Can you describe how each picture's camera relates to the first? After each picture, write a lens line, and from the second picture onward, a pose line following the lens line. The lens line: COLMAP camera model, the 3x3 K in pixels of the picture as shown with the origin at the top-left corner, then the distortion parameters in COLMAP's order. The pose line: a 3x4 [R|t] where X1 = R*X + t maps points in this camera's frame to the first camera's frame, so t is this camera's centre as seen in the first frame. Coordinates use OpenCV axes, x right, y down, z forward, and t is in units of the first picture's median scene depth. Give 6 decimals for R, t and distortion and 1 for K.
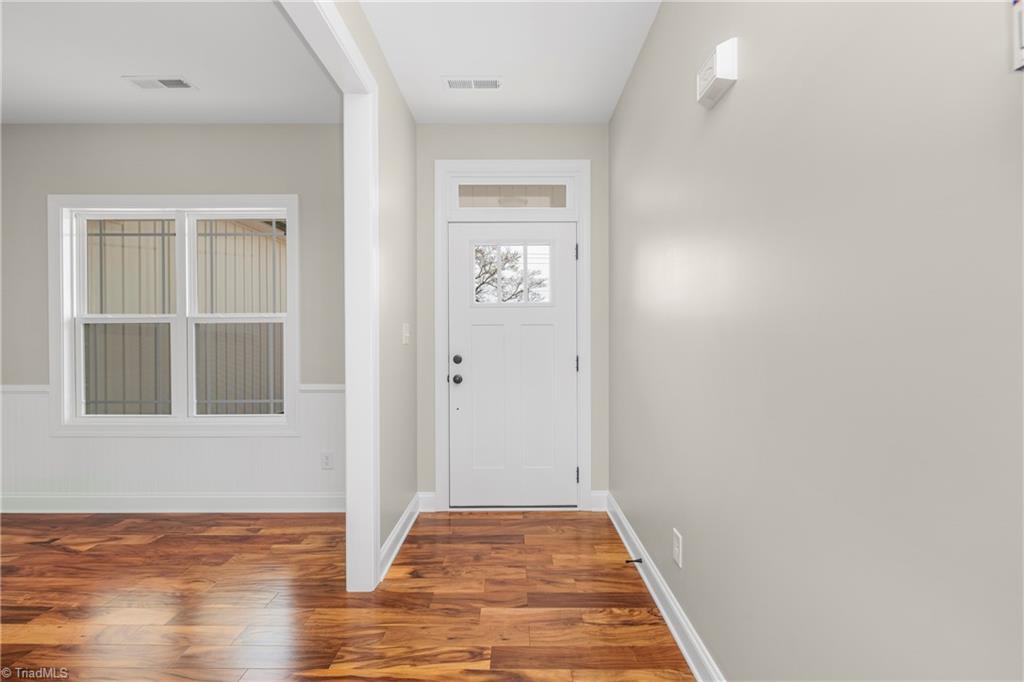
lens RADIAL K [[457.3, 0, 513.1], [0, 457.3, 341.8], [0, 0, 1]] dist [0.010320, -0.000472]
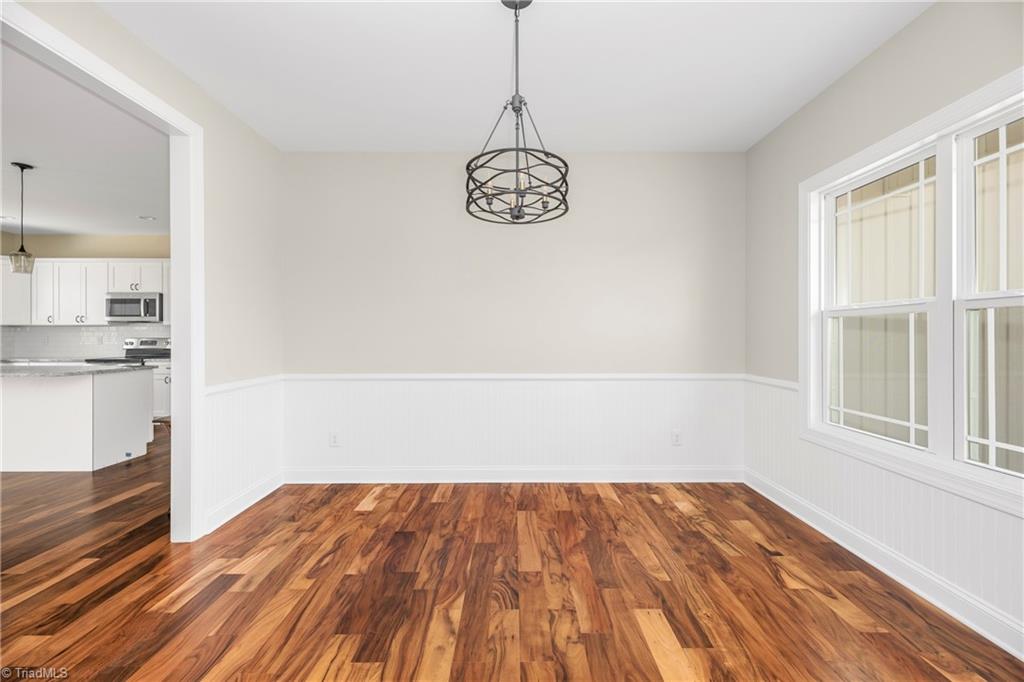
lens RADIAL K [[422.1, 0, 510.9], [0, 422.1, 334.4], [0, 0, 1]] dist [0.012082, -0.001968]
pose [[0.014050, -0.000311, -0.999901, -0.147578], [-0.007093, 0.999975, -0.000411, -0.002250], [0.999876, 0.007098, 0.014048, 0.429312]]
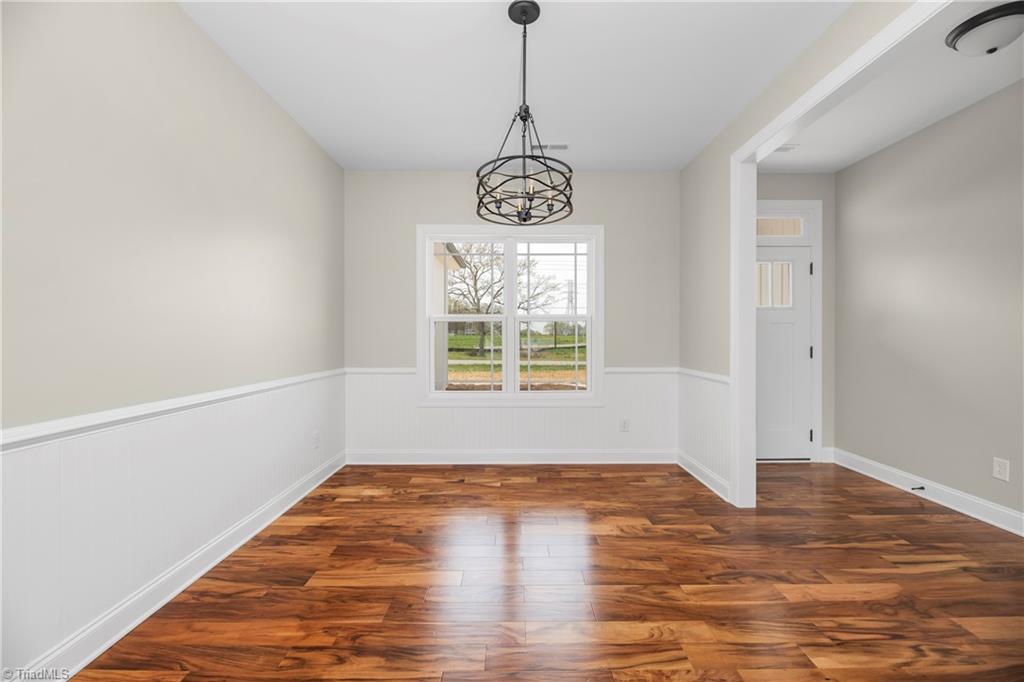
lens RADIAL K [[422.1, 0, 511.7], [0, 422.1, 339.2], [0, 0, 1]] dist [0.012082, -0.001968]
pose [[0.999680, 0.001564, 0.025232, -0.825280], [-0.001498, 0.999995, -0.002640, 0.014857], [-0.025236, 0.002601, 0.999678, -0.235351]]
